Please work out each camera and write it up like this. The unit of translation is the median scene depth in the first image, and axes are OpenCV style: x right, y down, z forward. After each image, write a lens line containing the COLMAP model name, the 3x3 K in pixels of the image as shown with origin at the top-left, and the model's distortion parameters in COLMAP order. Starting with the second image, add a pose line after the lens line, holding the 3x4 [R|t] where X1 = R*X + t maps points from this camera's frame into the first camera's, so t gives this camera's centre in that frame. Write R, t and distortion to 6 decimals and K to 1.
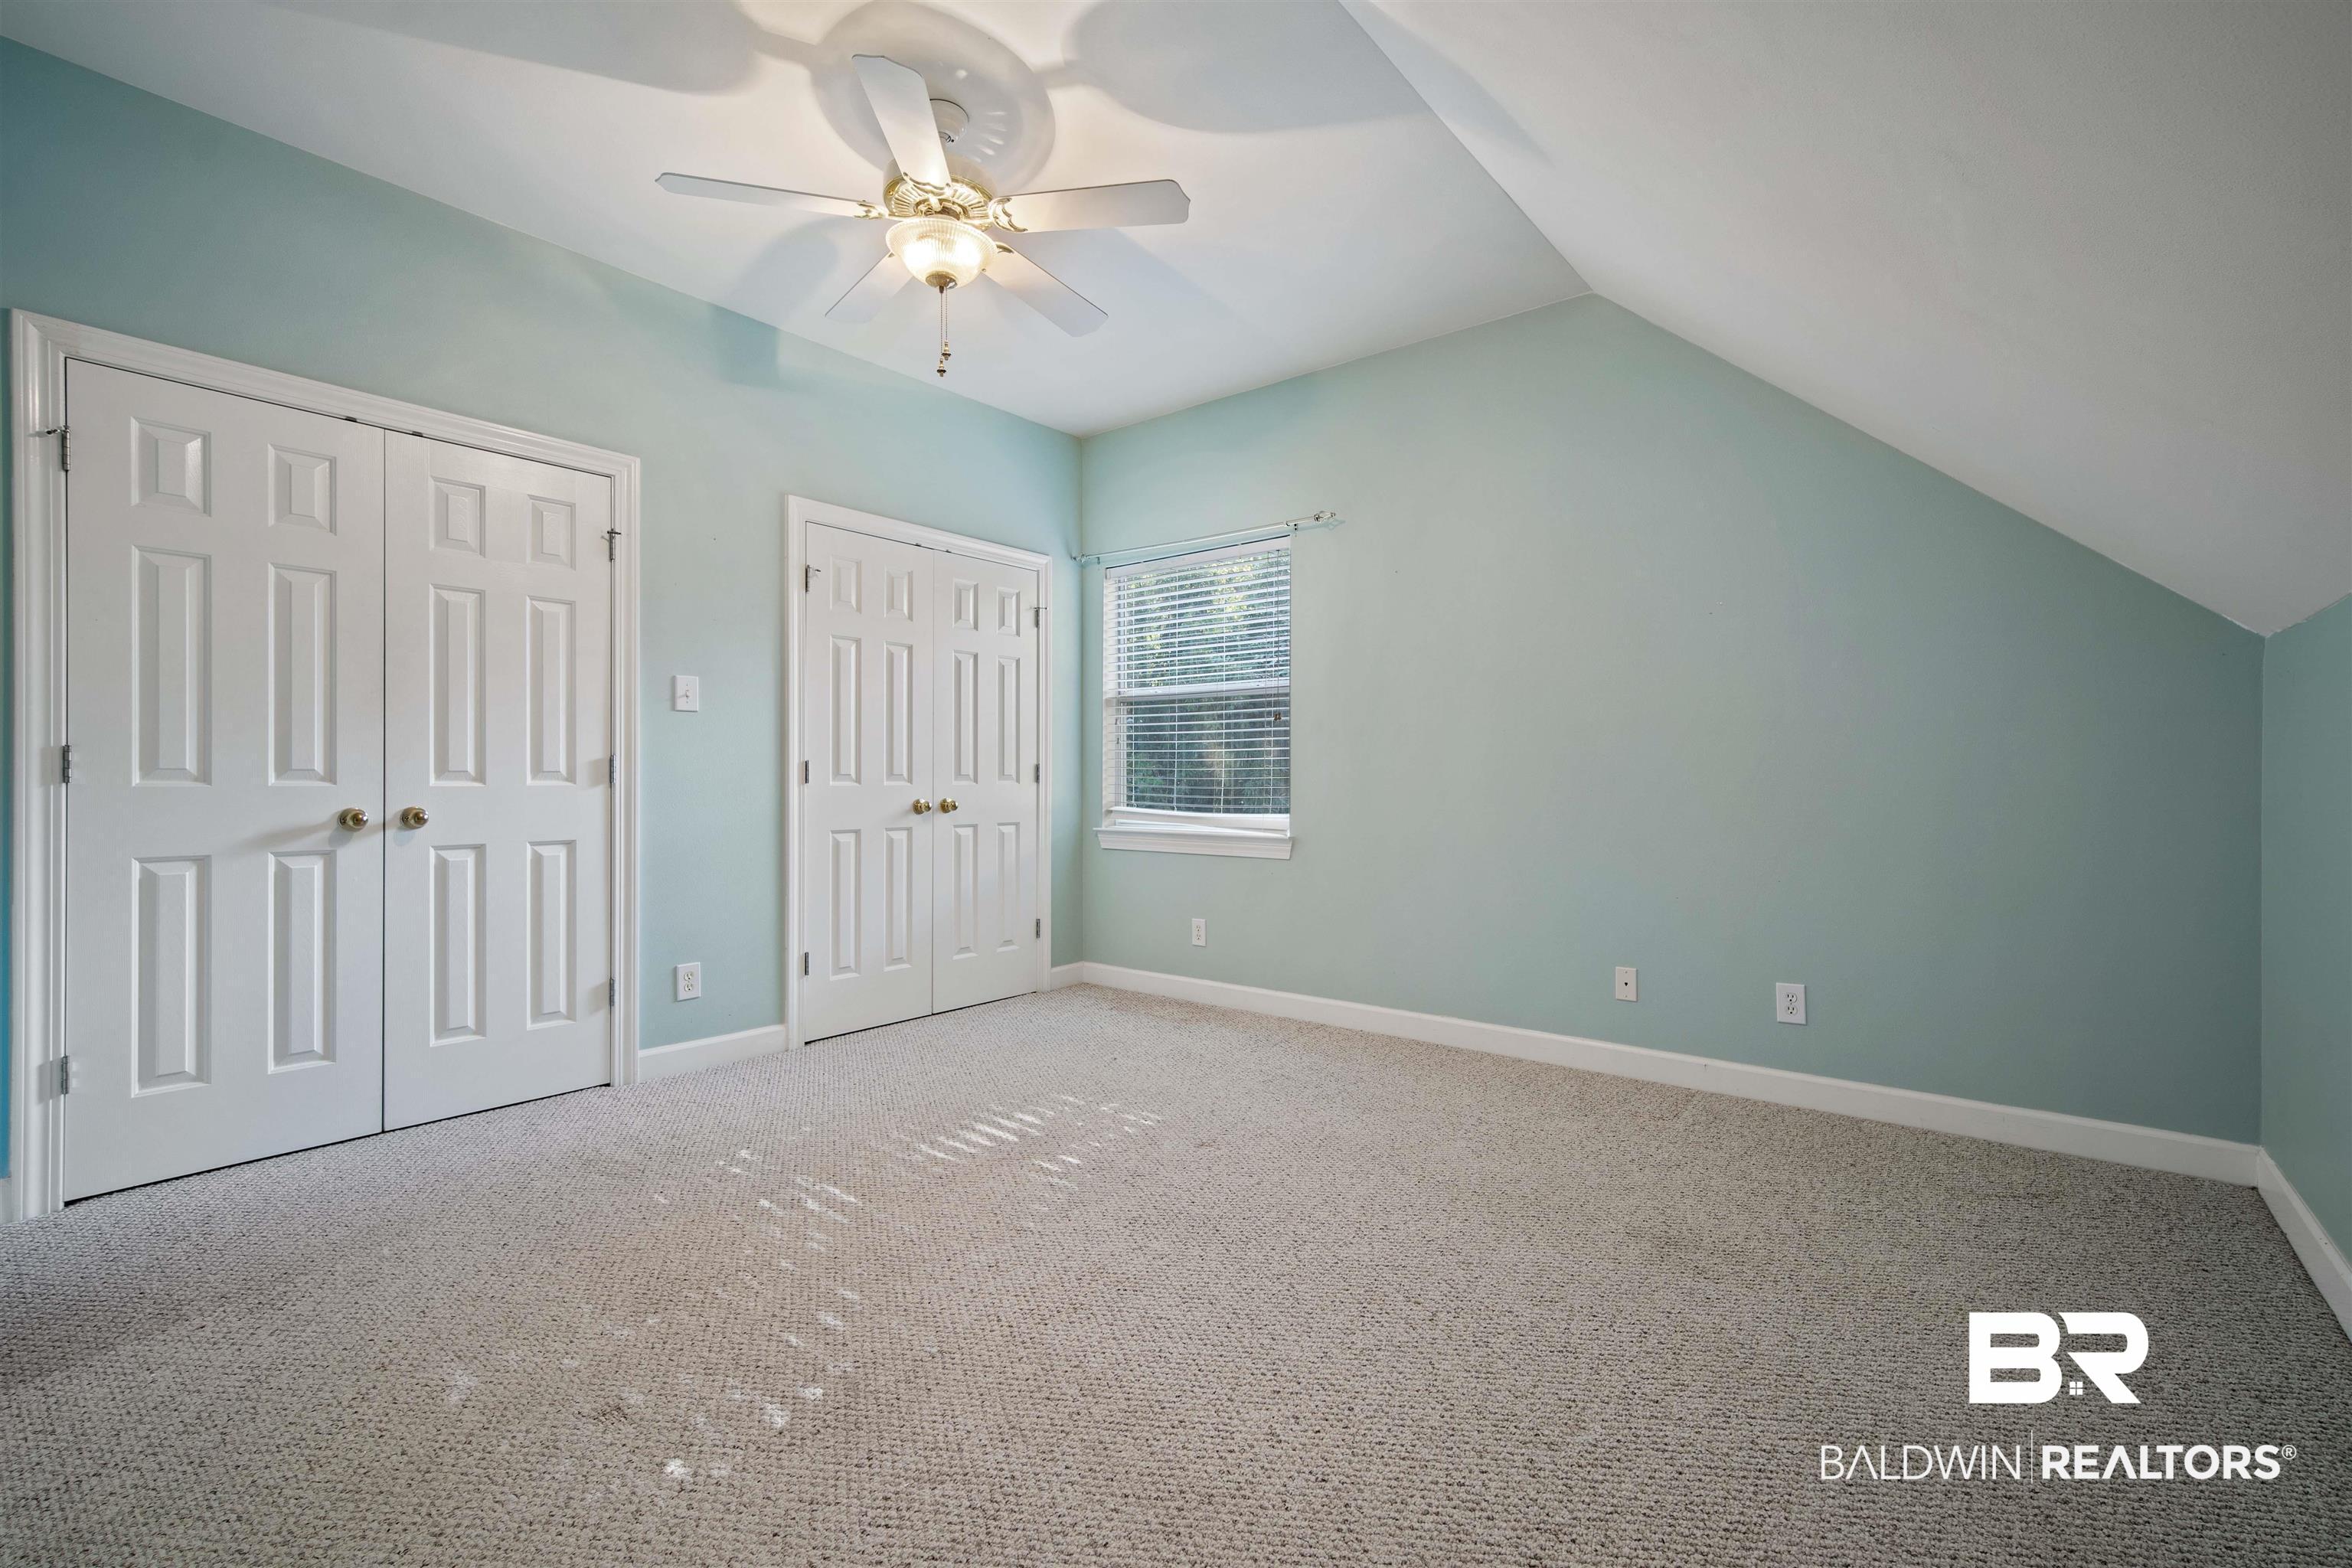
lens RADIAL K [[1038.6, 0, 1184.6], [0, 1038.6, 774.5], [0, 0, 1]] dist [0.000332, -0.000029]
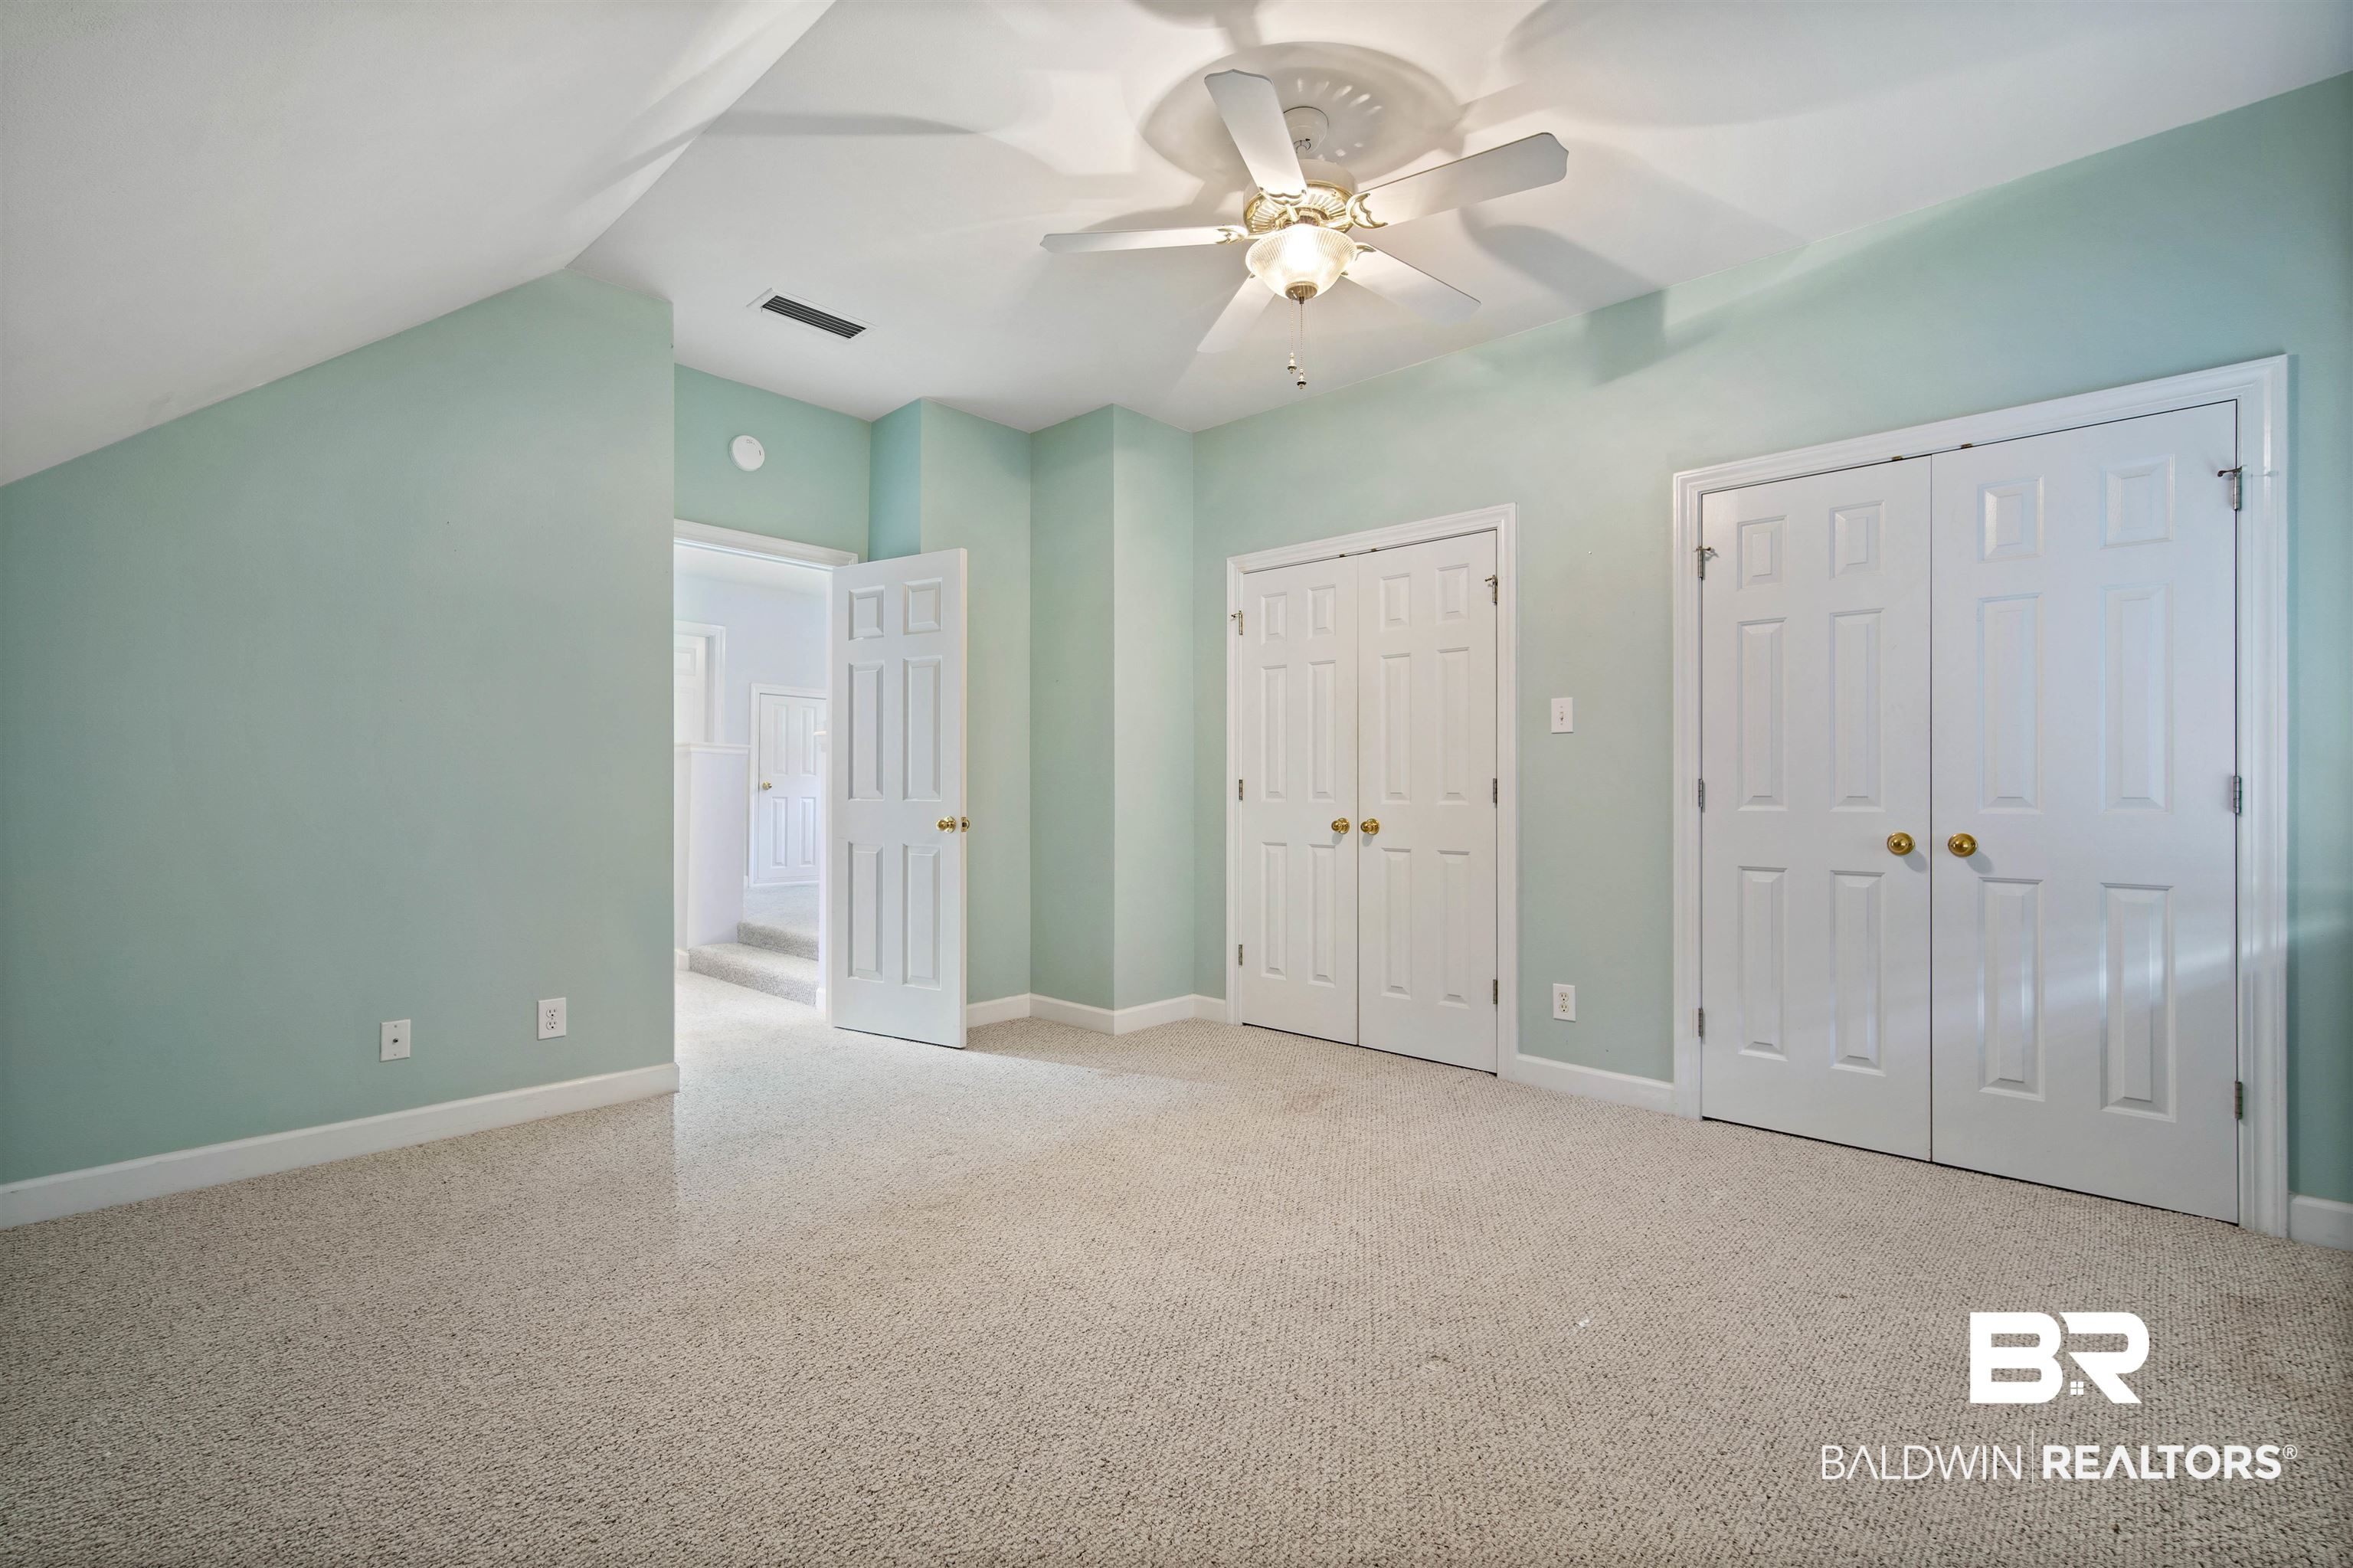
lens RADIAL K [[1039.1, 0, 1179.5], [0, 1039.1, 785.0], [0, 0, 1]] dist [0.000332, -0.000029]
pose [[-0.082693, -0.014804, -0.996465, 0.611953], [-0.005712, 0.999880, -0.014381, 0.007013], [0.996559, 0.004503, -0.082768, 0.791527]]
